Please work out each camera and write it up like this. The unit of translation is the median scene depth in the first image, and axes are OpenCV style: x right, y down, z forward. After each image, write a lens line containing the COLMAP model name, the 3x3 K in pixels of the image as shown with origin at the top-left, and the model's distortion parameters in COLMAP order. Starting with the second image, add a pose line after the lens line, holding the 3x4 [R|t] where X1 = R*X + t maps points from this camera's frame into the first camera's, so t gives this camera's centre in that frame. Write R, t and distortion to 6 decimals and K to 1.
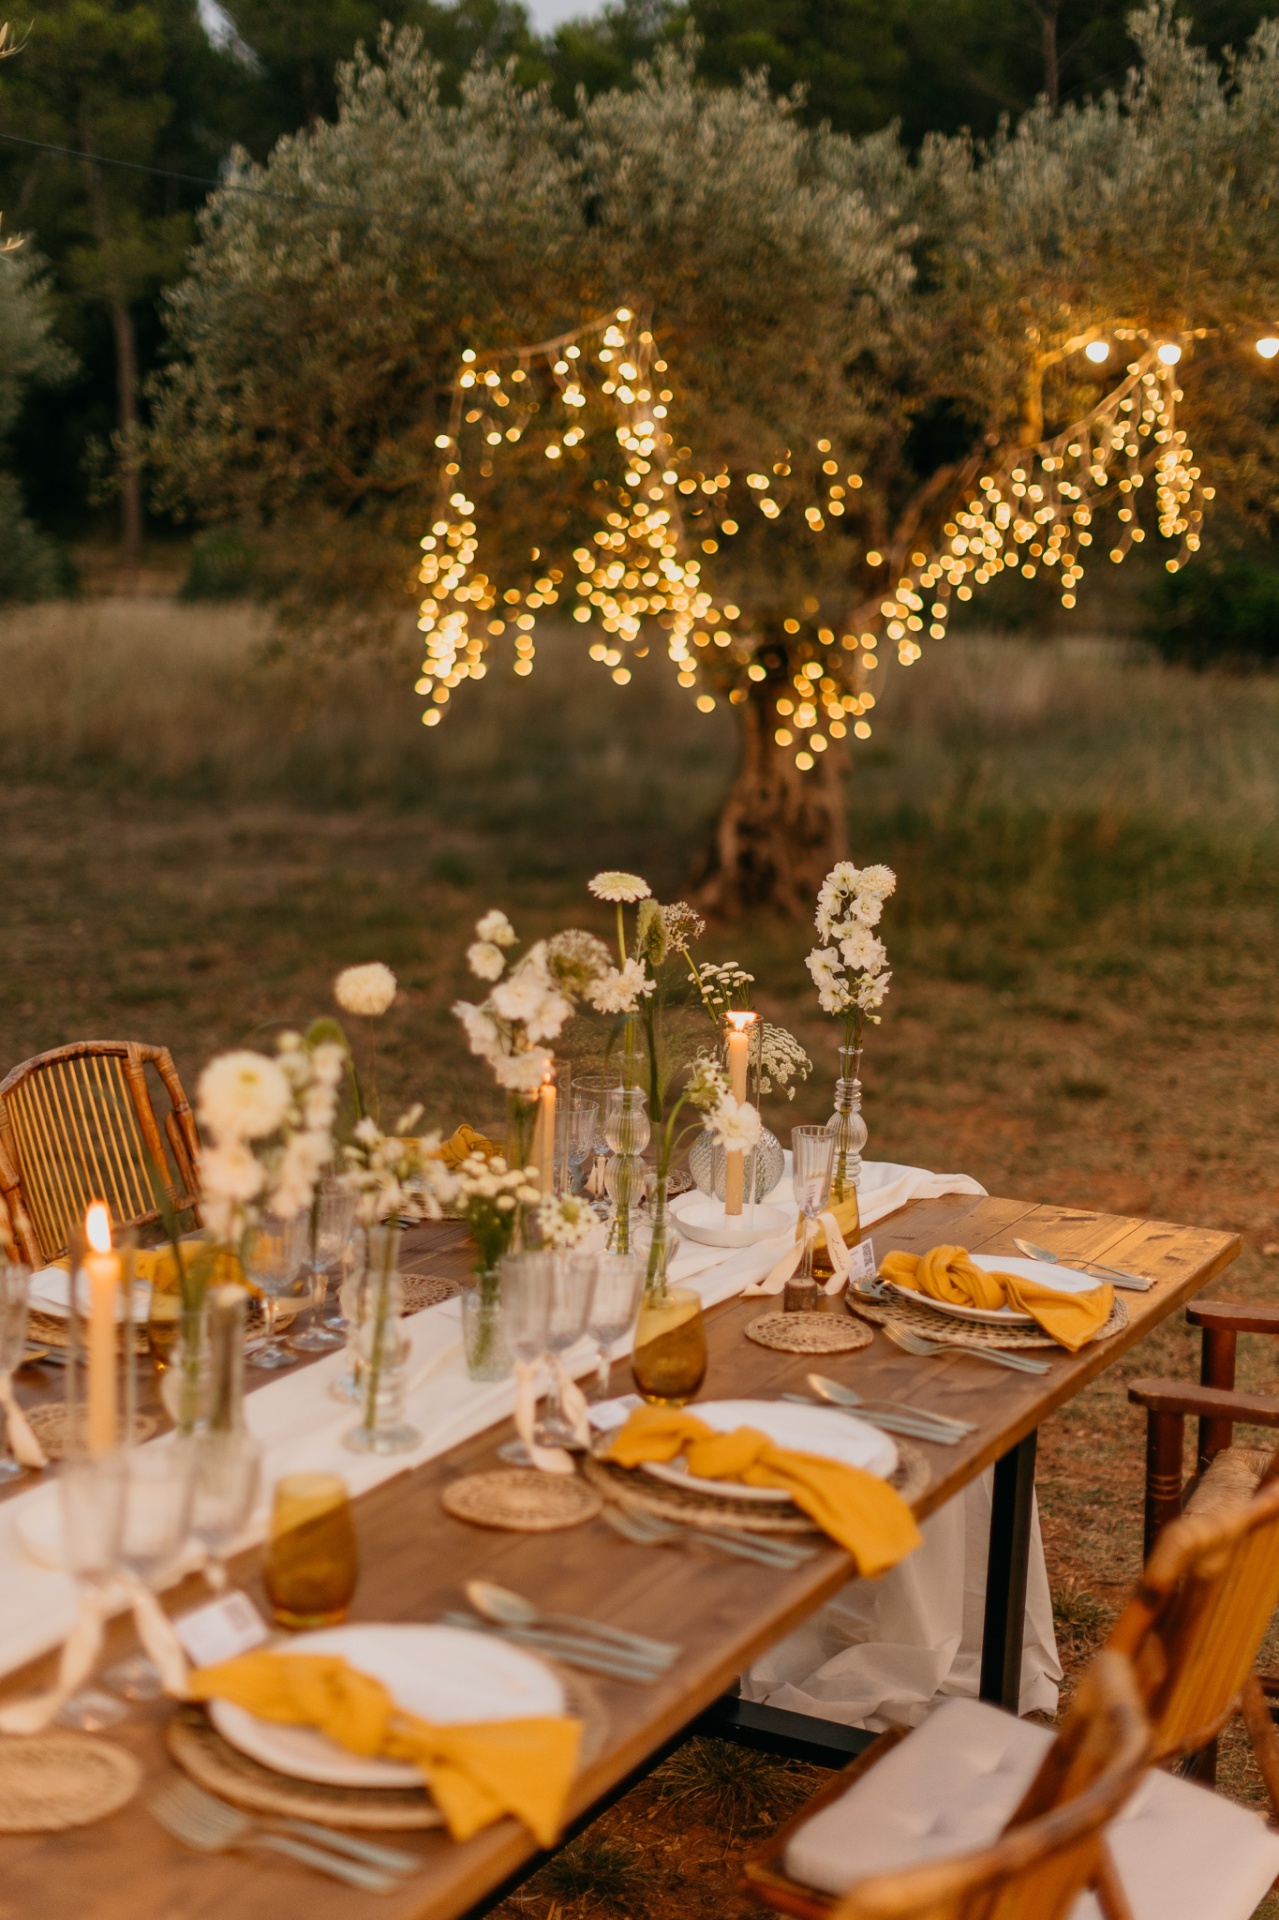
lens RADIAL K [[2713.8, 0, 639.5], [0, 2713.8, 960.0], [0, 0, 1]] dist [-0.008283, 0.038335]
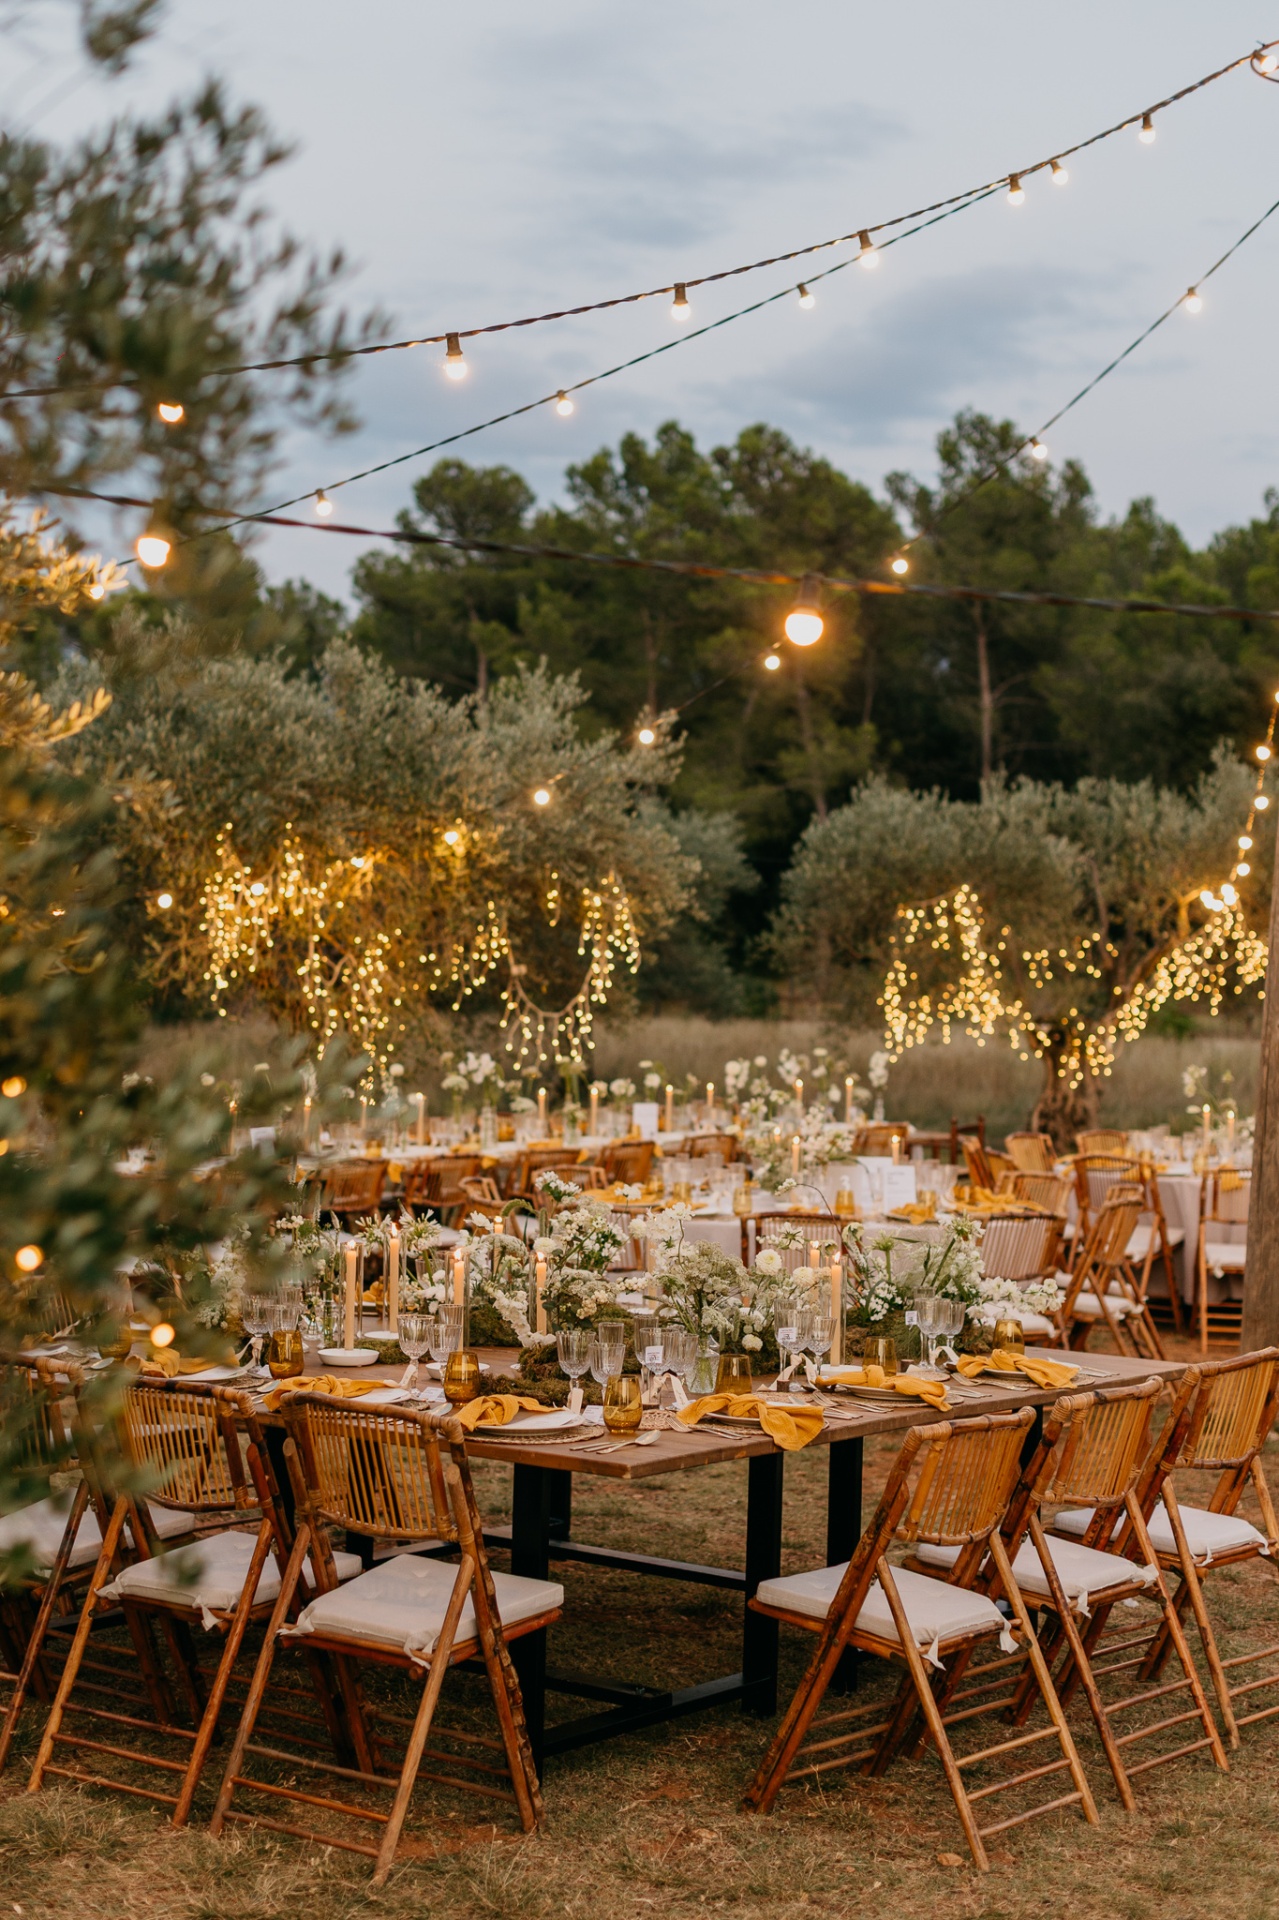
lens RADIAL K [[2833.4, 0, 639.5], [0, 2833.4, 960.0], [0, 0, 1]] dist [0.004306, -0.015666]
pose [[0.966479, 0.005662, -0.256684, 0.307226], [-0.046027, 0.987382, -0.151520, 0.185852], [0.252587, 0.158255, 0.954544, -1.242928]]
